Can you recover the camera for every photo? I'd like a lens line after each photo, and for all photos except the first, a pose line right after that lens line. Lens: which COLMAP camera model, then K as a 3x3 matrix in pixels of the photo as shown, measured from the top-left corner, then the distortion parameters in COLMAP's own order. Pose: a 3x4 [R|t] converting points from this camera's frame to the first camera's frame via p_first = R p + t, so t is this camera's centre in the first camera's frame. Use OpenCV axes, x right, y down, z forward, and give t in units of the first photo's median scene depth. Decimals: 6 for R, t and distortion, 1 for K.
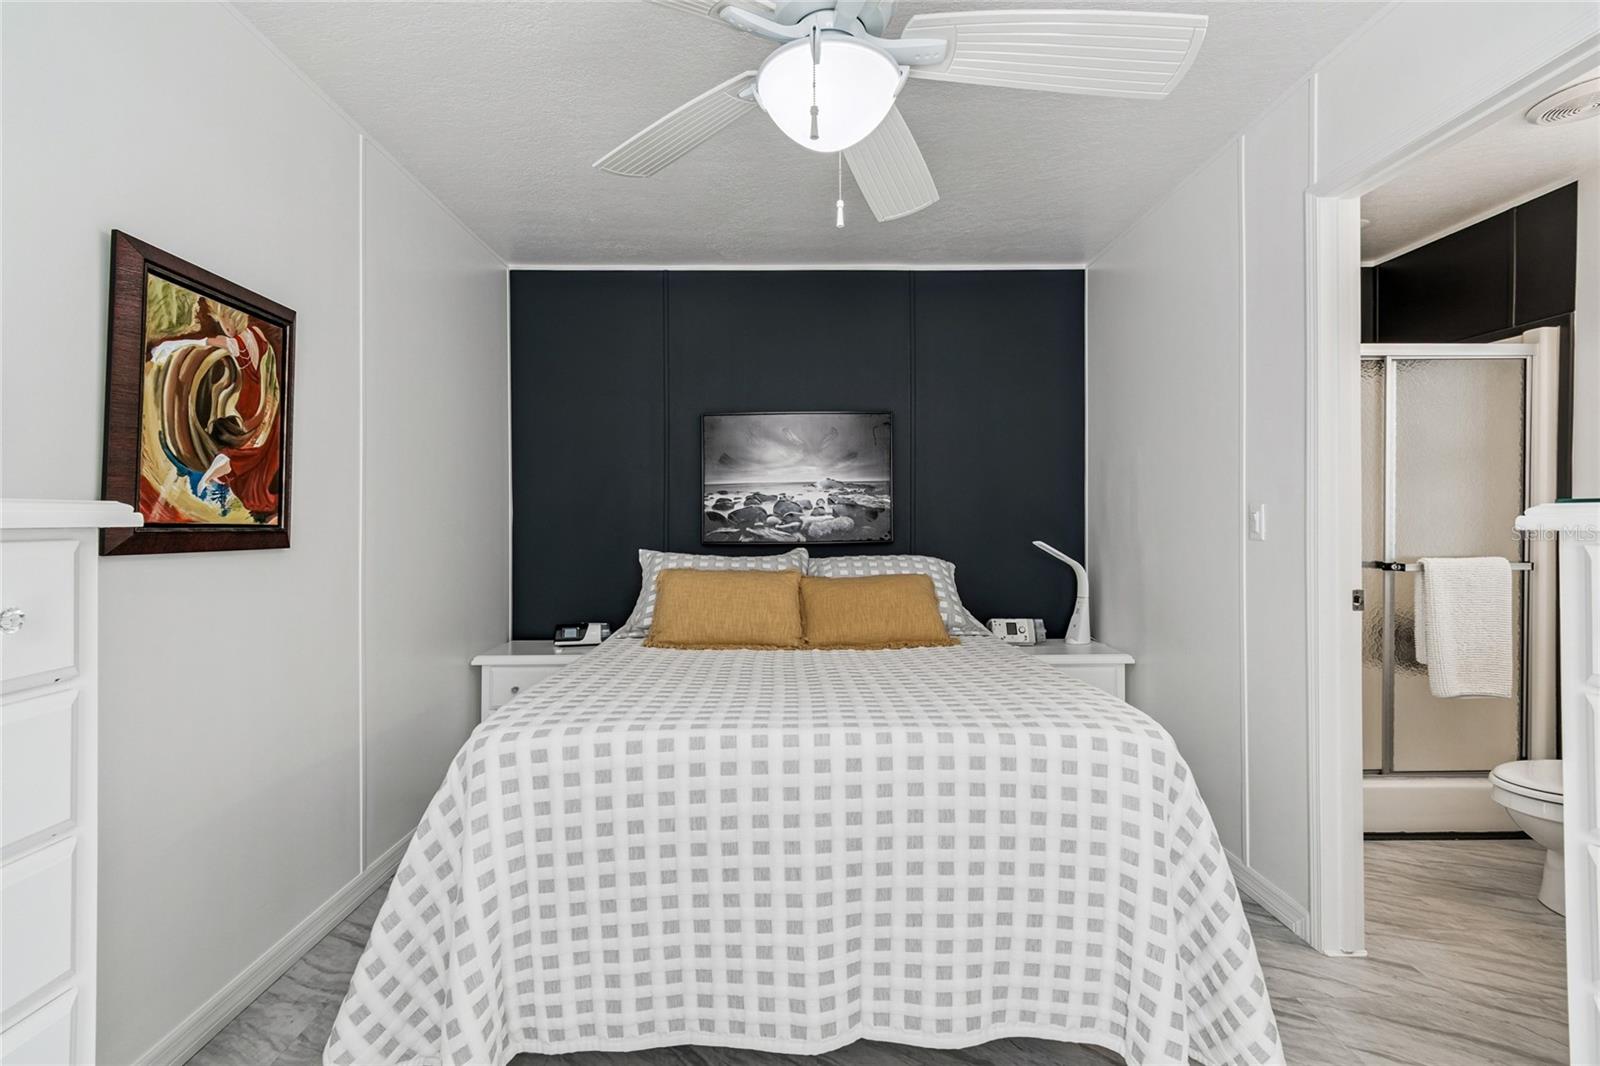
lens RADIAL K [[715.0, 0, 799.5], [0, 715.0, 517.6], [0, 0, 1]] dist [0.002385, 0.000394]
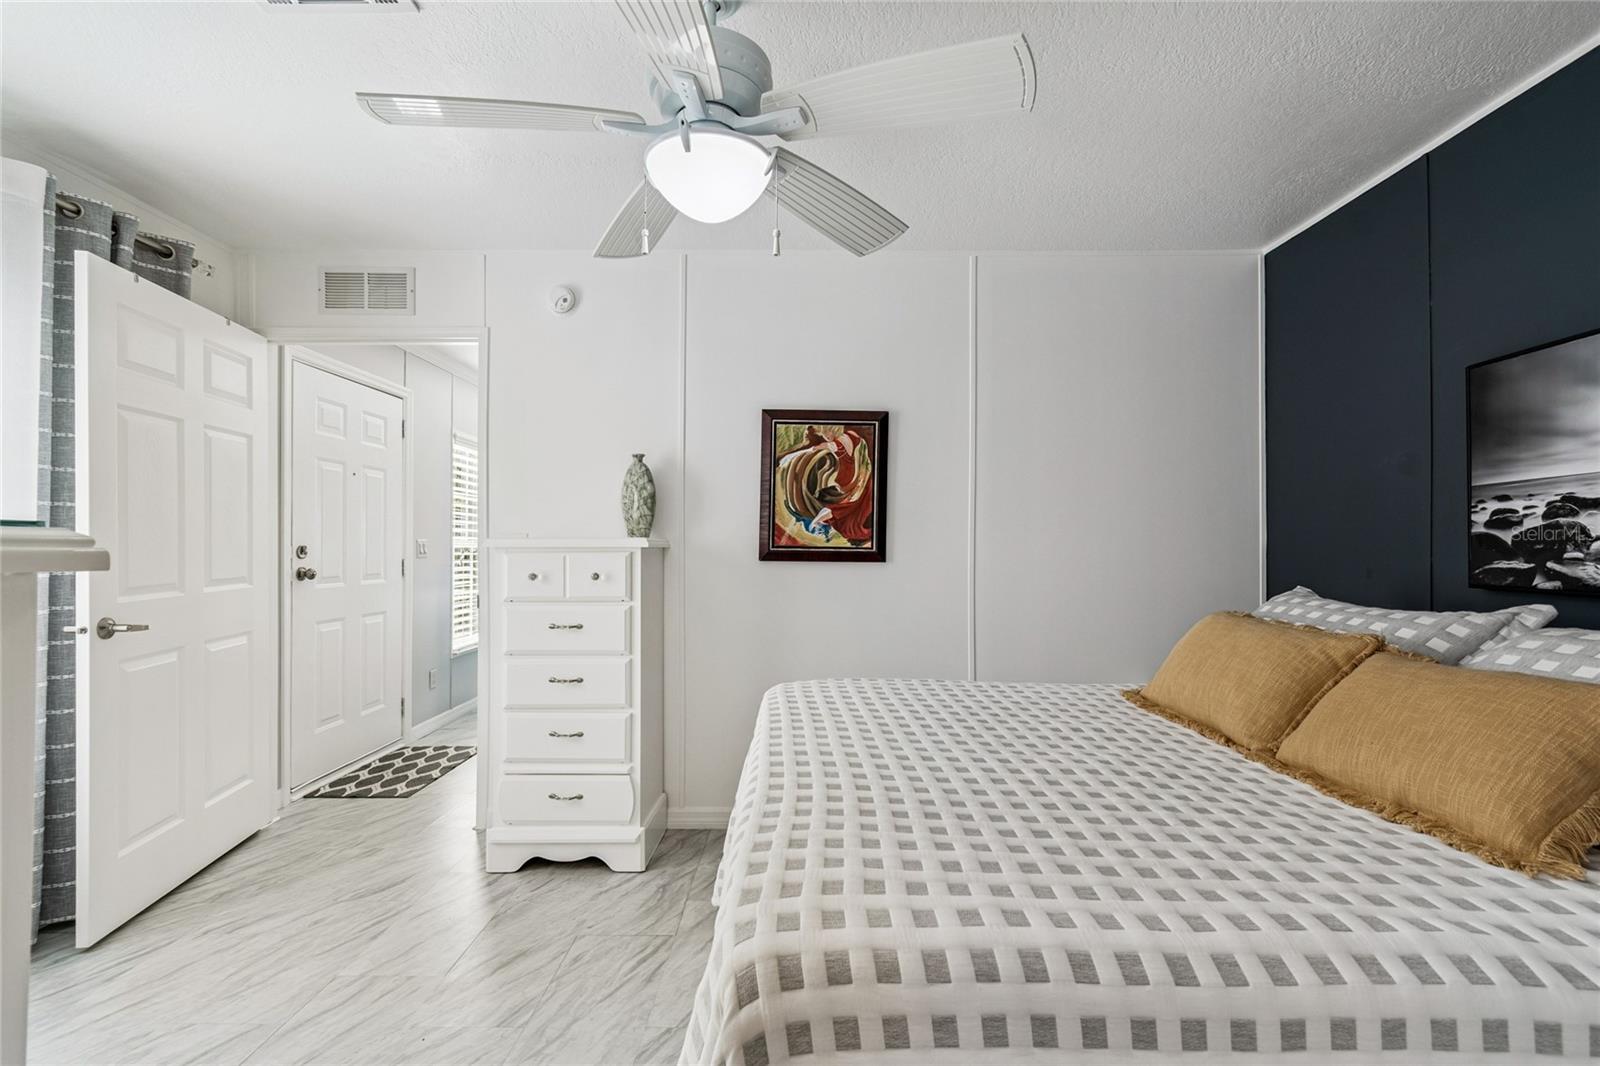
lens RADIAL K [[718.1, 0, 803.8], [0, 718.1, 542.8], [0, 0, 1]] dist [0.004642, 0.000566]
pose [[-0.024627, 0.001044, -0.999696, 0.963093], [0.001403, 0.999999, 0.001009, -0.002642], [0.999696, -0.001378, -0.024628, 0.947111]]
